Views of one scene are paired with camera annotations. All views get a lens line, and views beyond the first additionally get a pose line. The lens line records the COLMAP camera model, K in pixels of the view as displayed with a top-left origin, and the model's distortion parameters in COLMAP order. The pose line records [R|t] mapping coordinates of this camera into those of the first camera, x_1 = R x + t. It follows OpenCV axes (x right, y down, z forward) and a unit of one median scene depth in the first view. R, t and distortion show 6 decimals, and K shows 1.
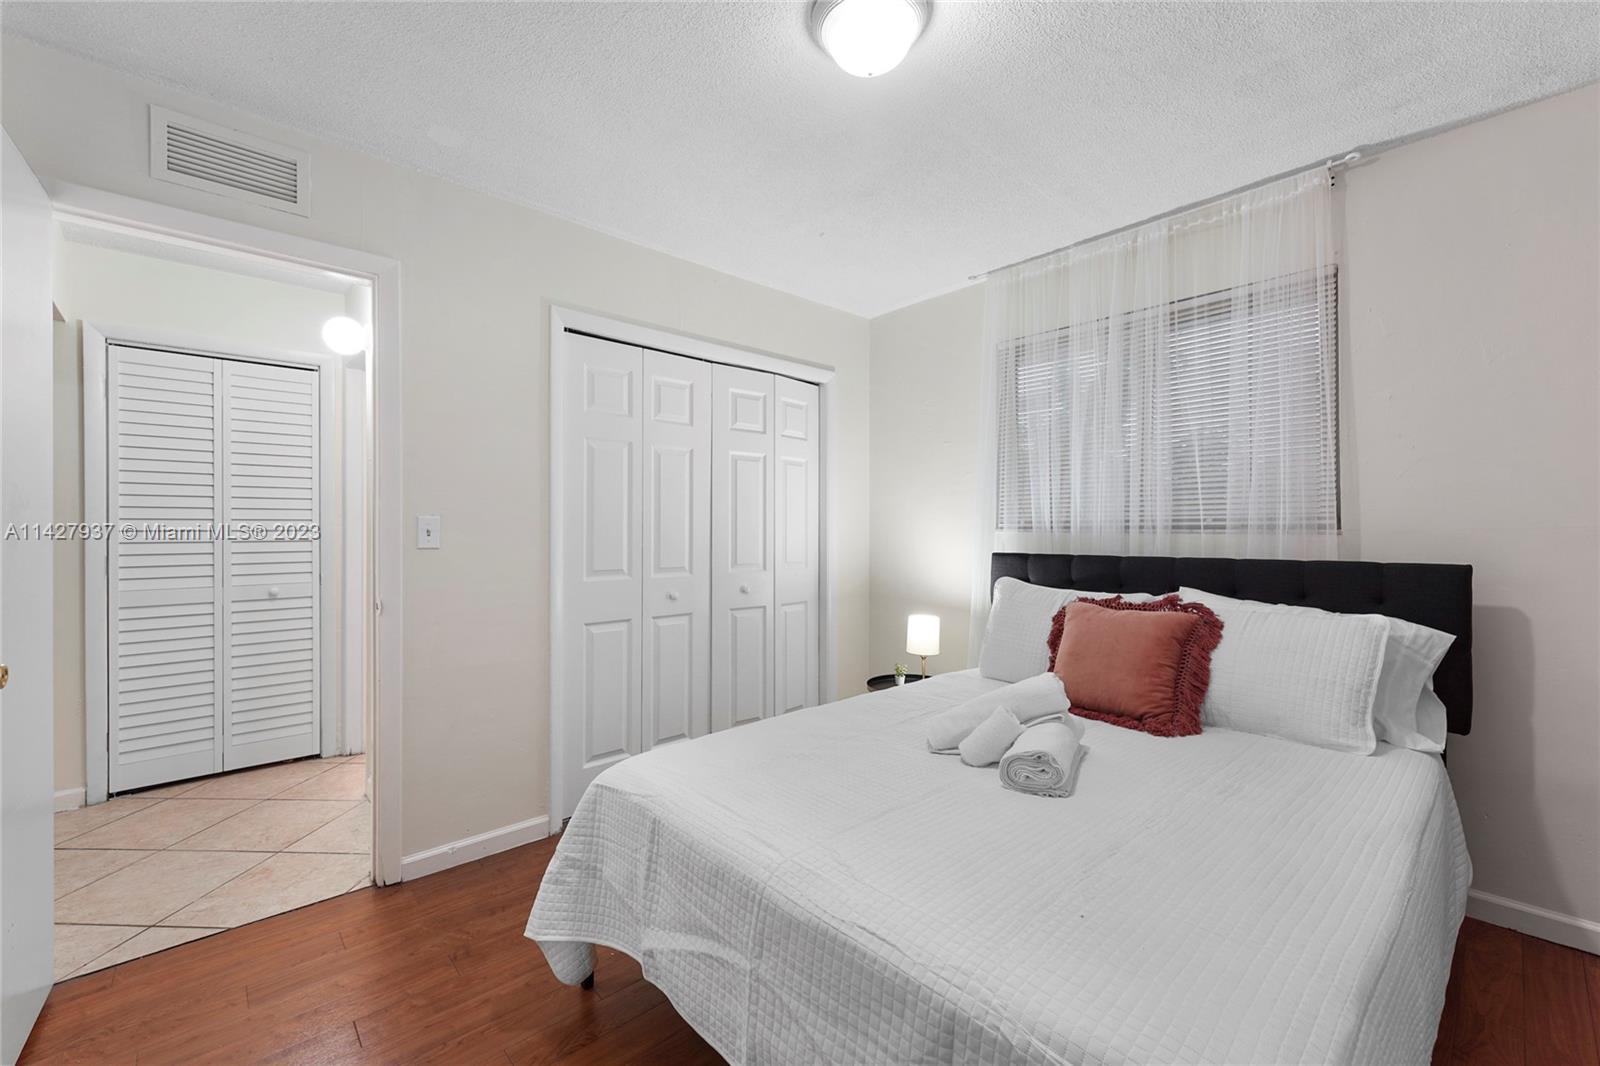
lens RADIAL K [[660.8, 0, 798.7], [0, 660.8, 521.1], [0, 0, 1]] dist [0.001633, 0.000032]
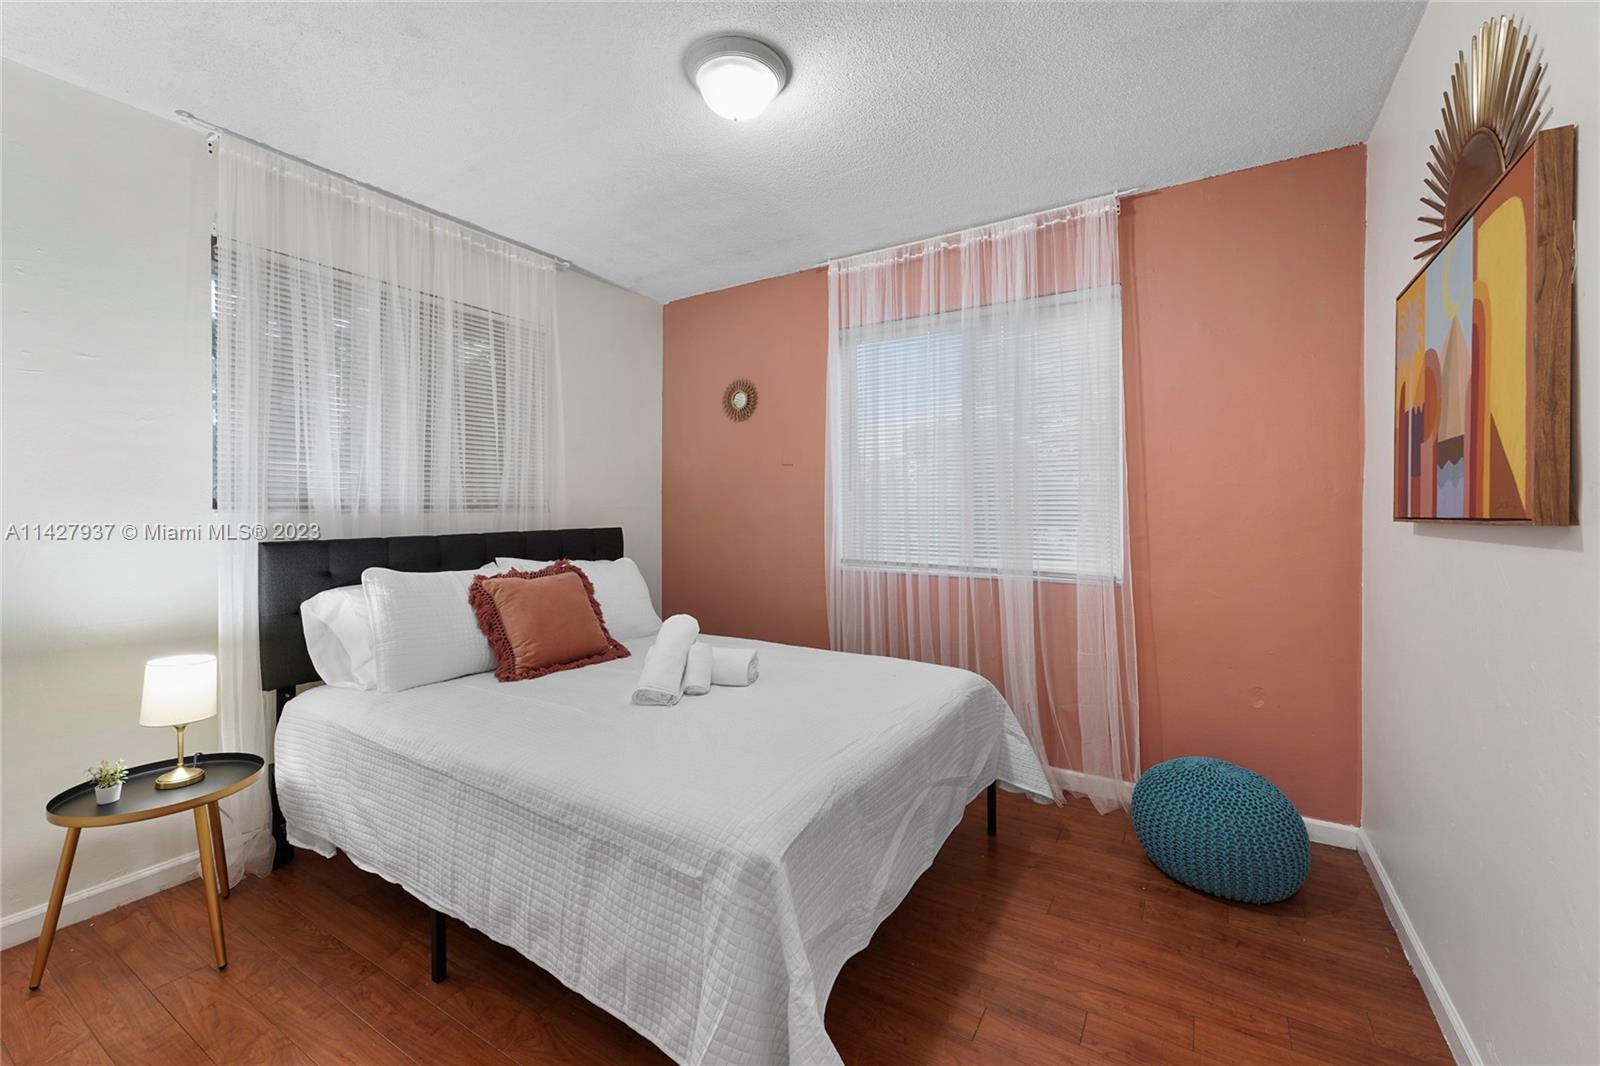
lens RADIAL K [[652.0, 0, 800.9], [0, 652.0, 512.1], [0, 0, 1]] dist [0.000669, 0.000063]
pose [[-0.284918, -0.003837, 0.958544, -0.673683], [-0.005438, 0.999982, 0.002386, 0.012920], [-0.958537, -0.004532, -0.284934, 0.802494]]
